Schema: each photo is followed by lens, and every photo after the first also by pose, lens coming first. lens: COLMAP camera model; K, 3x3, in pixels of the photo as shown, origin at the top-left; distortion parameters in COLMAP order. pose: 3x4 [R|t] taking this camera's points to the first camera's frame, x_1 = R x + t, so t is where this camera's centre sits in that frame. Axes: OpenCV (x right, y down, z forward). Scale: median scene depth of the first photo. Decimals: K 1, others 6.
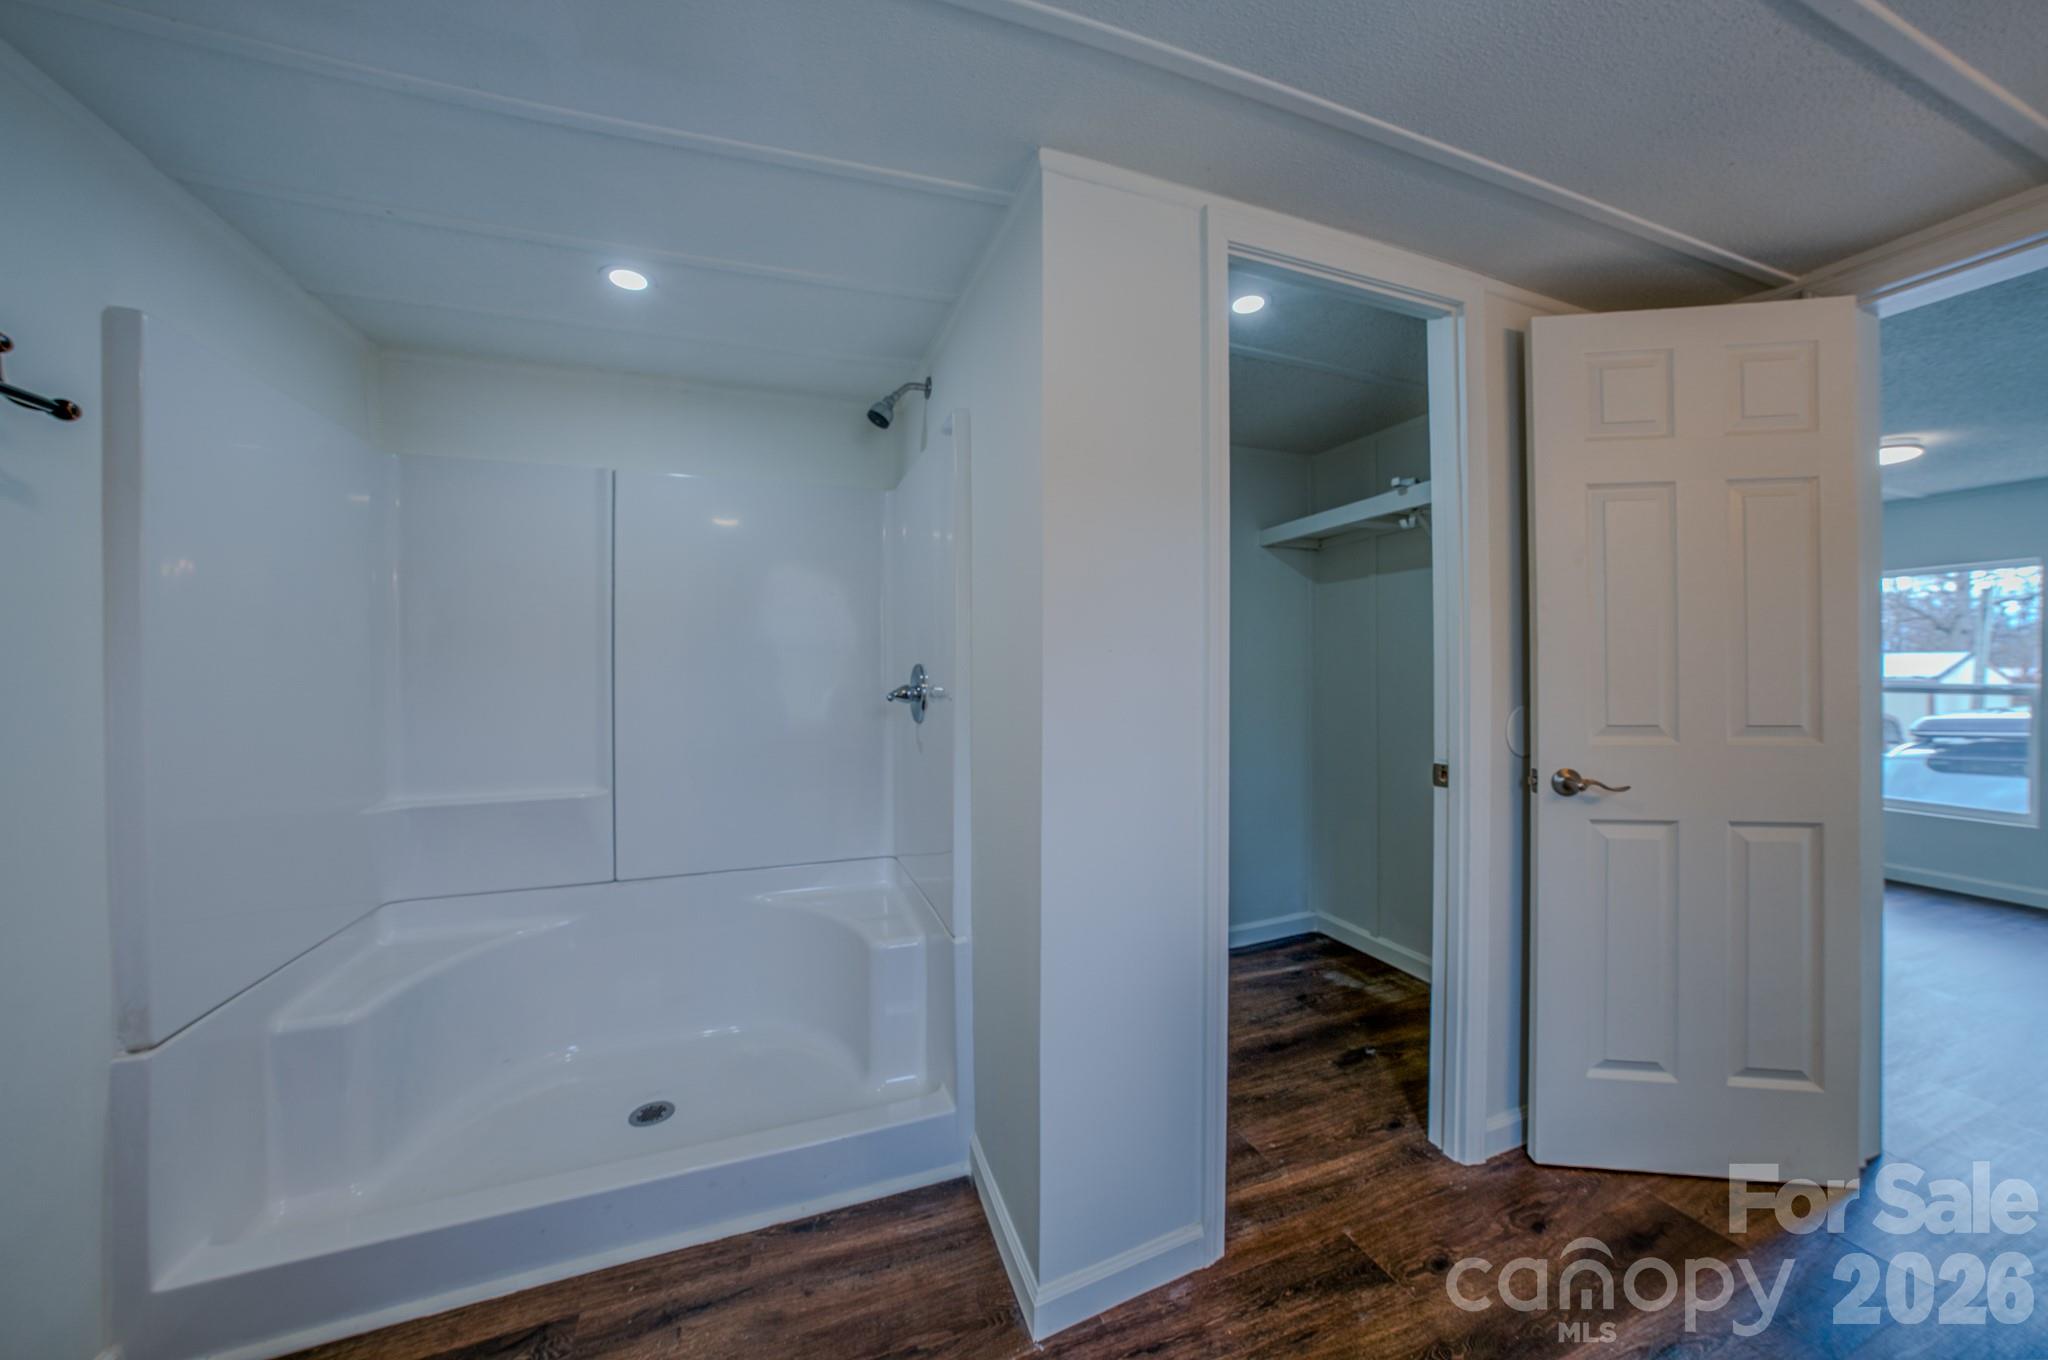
lens RADIAL K [[718.8, 0, 1016.0], [0, 718.8, 680.4], [0, 0, 1]] dist [0.000320, -0.000037]
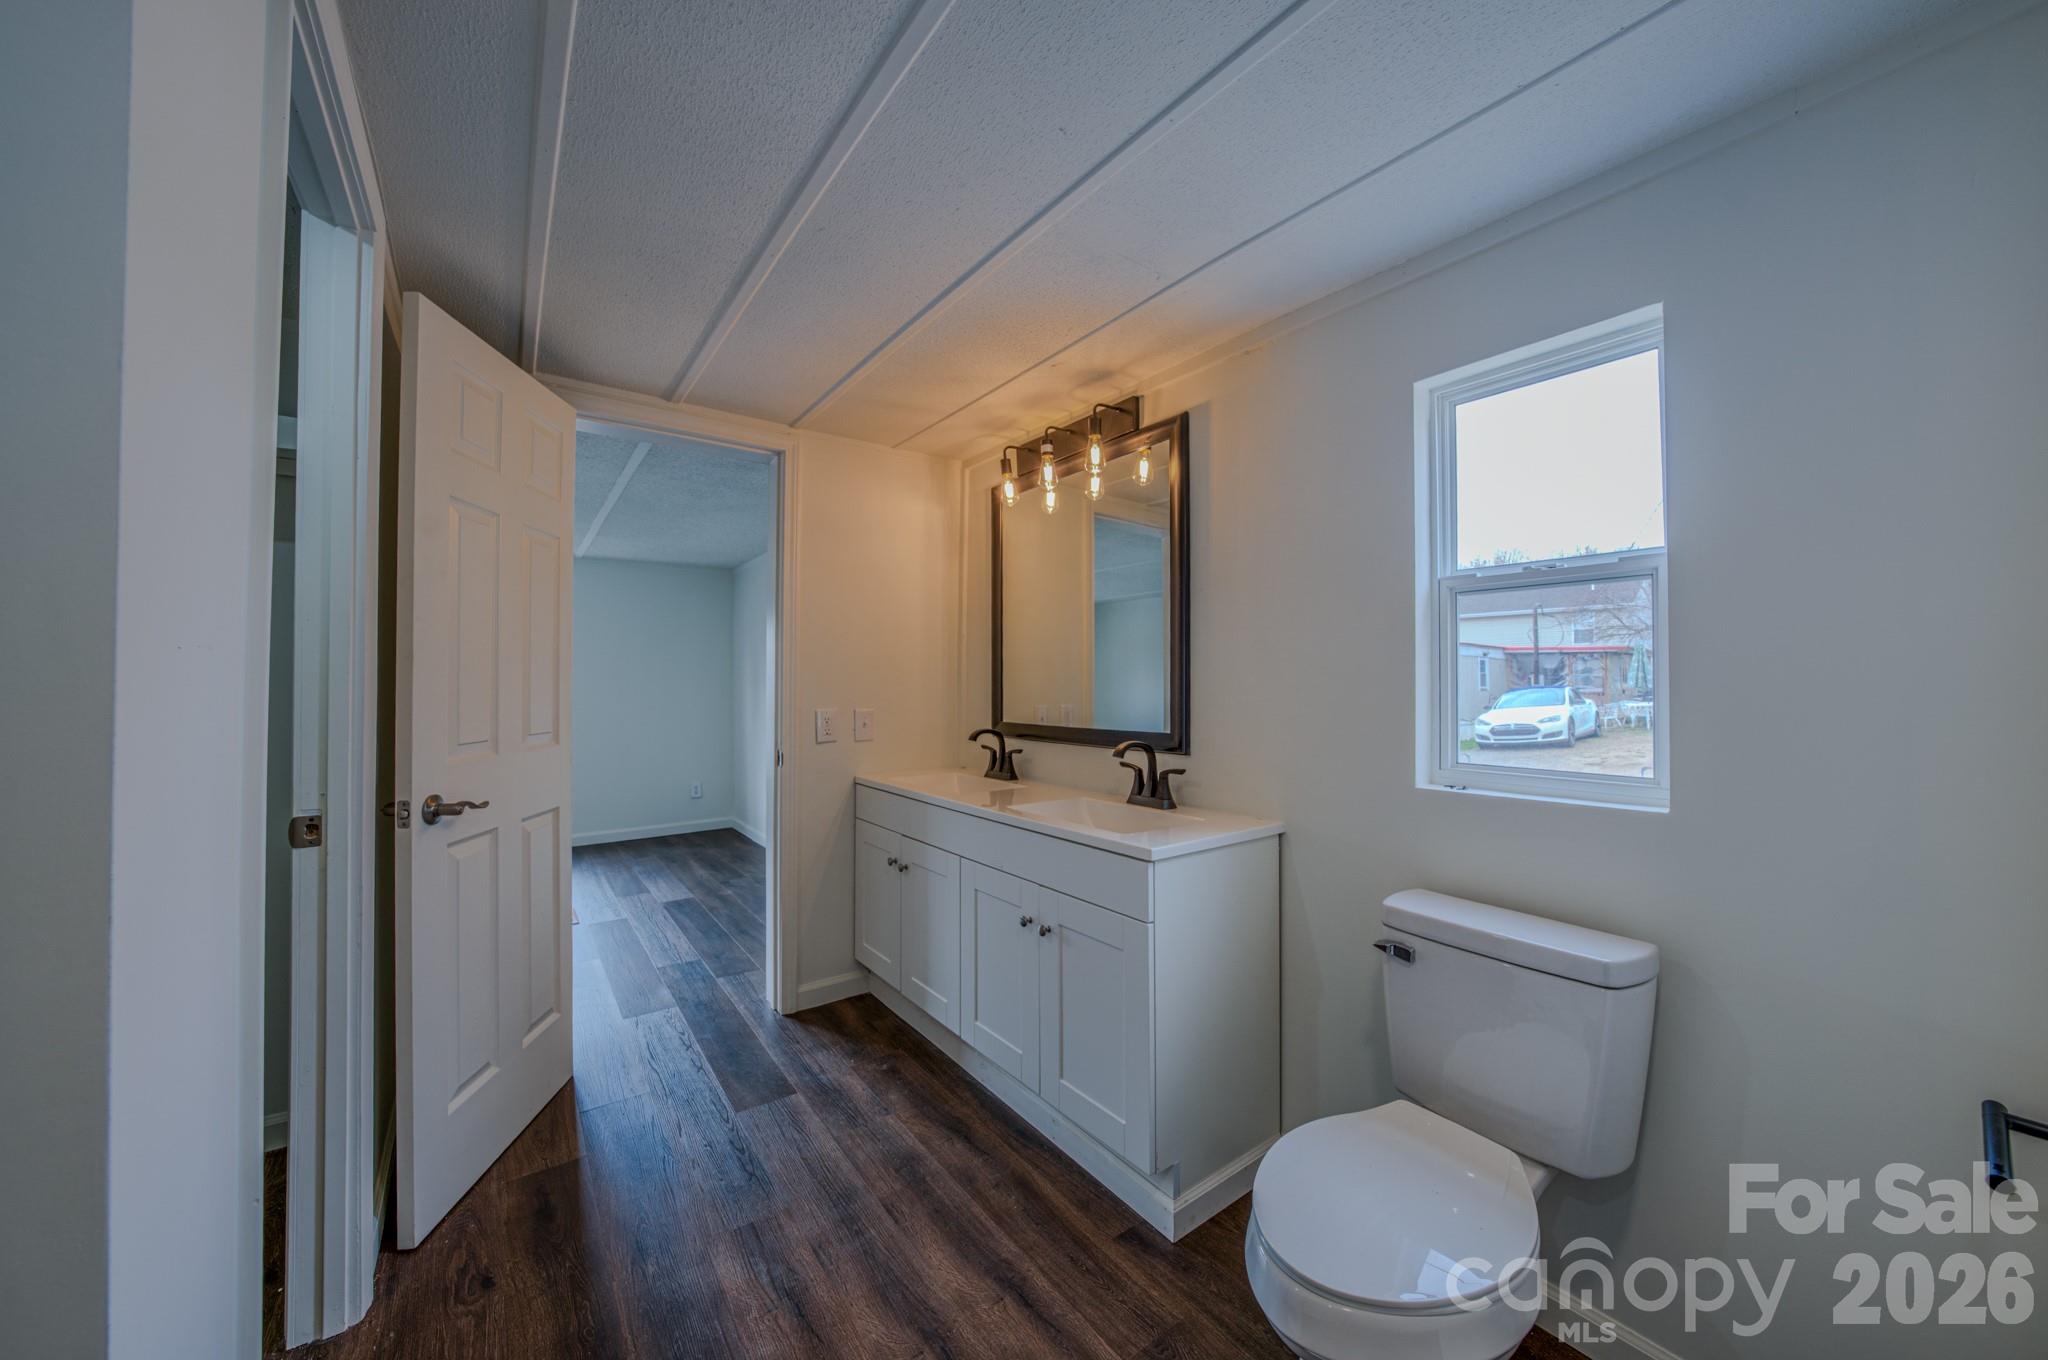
lens RADIAL K [[718.8, 0, 1035.3], [0, 718.8, 673.7], [0, 0, 1]] dist [0.000320, -0.000037]
pose [[-0.270104, 0.012100, 0.962755, -0.349687], [0.008408, 0.999913, -0.010208, -0.017373], [-0.962794, 0.005338, -0.270182, 0.517965]]
